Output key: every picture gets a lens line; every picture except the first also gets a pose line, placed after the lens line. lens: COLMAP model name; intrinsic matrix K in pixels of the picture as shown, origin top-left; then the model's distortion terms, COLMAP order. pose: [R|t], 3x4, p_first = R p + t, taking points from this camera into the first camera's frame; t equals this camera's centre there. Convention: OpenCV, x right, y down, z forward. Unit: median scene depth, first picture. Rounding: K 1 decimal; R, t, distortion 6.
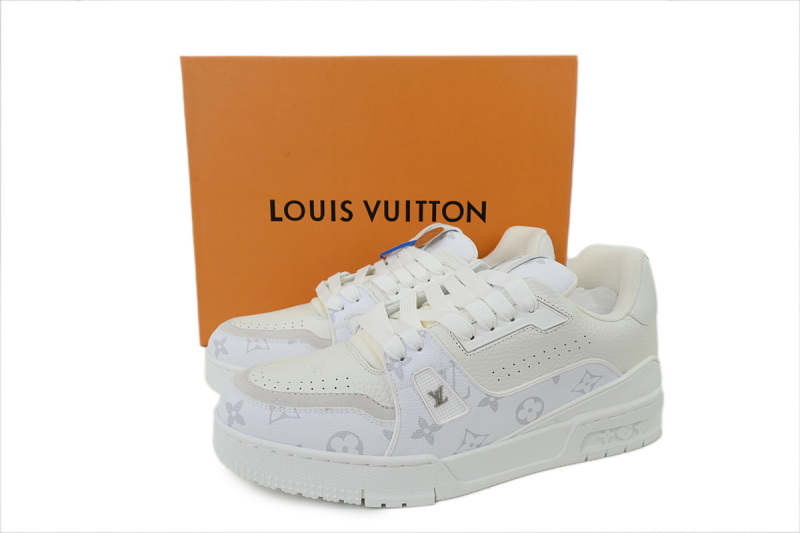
lens RADIAL K [[593.0, 0, 400.0], [0, 593.0, 266.5], [0, 0, 1]] dist [0.038542, 0.000685]
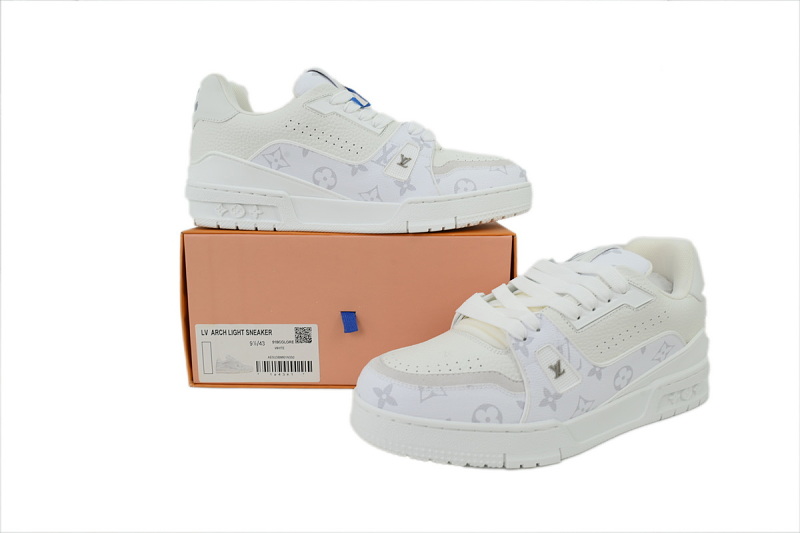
lens RADIAL K [[593.0, 0, 400.0], [0, 593.0, 266.5], [0, 0, 1]] dist [0.038542, 0.000685]
pose [[0.988823, -0.044266, 0.142370, -0.392653], [0.047813, 0.998623, -0.021589, 0.028211], [-0.141218, 0.028155, 0.989578, -0.112791]]
